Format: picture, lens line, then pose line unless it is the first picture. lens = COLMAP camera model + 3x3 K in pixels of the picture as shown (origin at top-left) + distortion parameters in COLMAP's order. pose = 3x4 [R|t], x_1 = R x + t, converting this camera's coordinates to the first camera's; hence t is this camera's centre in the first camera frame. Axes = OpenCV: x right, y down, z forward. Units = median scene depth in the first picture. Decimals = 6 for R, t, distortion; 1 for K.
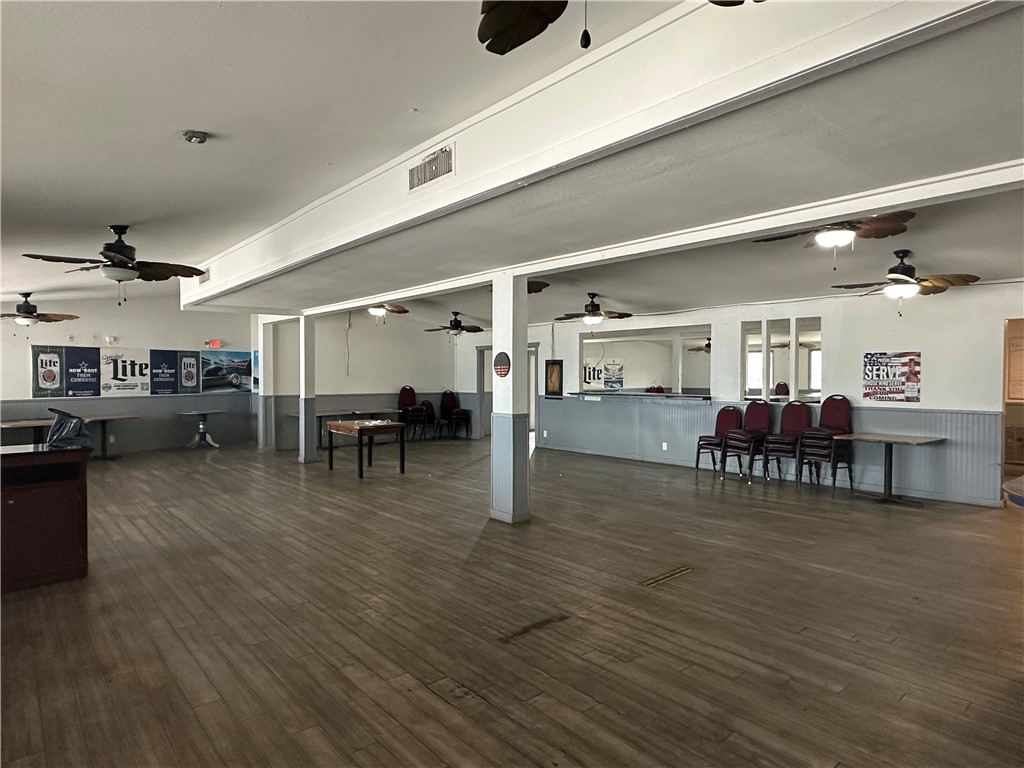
lens RADIAL K [[602.2, 0, 512.0], [0, 602.2, 384.0], [0, 0, 1]] dist [-0.000062, 0.000326]
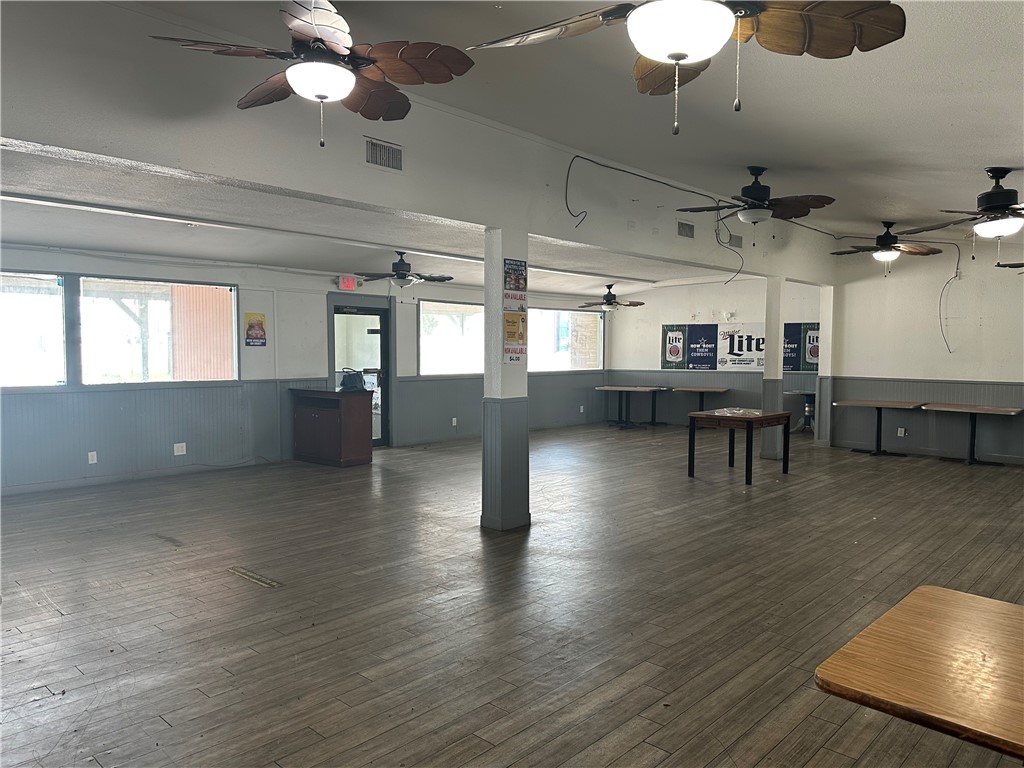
lens RADIAL K [[715.1, 0, 512.0], [0, 715.1, 384.0], [0, 0, 1]] dist [0.163008, -0.268053]
pose [[0.093611, 0.050227, -0.994341, 0.565382], [-0.019904, 0.998621, 0.048569, -0.010043], [0.995410, 0.015244, 0.094482, 0.533603]]
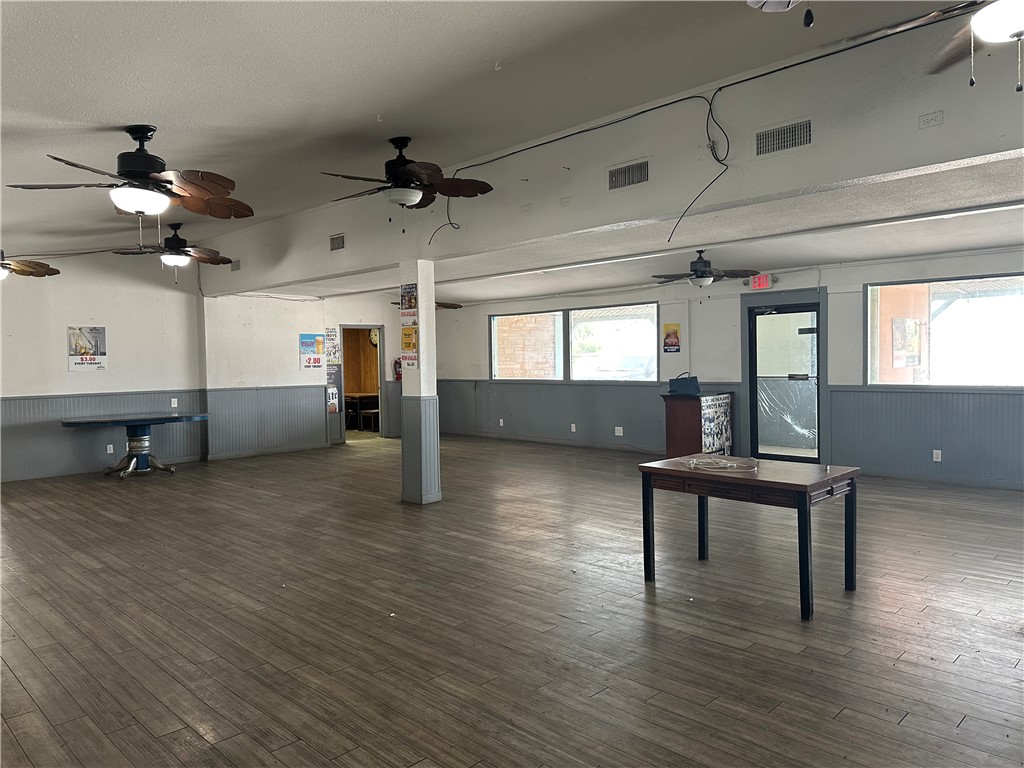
lens RADIAL K [[715.1, 0, 512.0], [0, 715.1, 384.0], [0, 0, 1]] dist [0.163008, -0.268053]
pose [[-0.998452, 0.018847, -0.052324, -0.053658], [0.016192, 0.998582, 0.050708, -0.017244], [0.053206, 0.049782, -0.997342, 1.282020]]
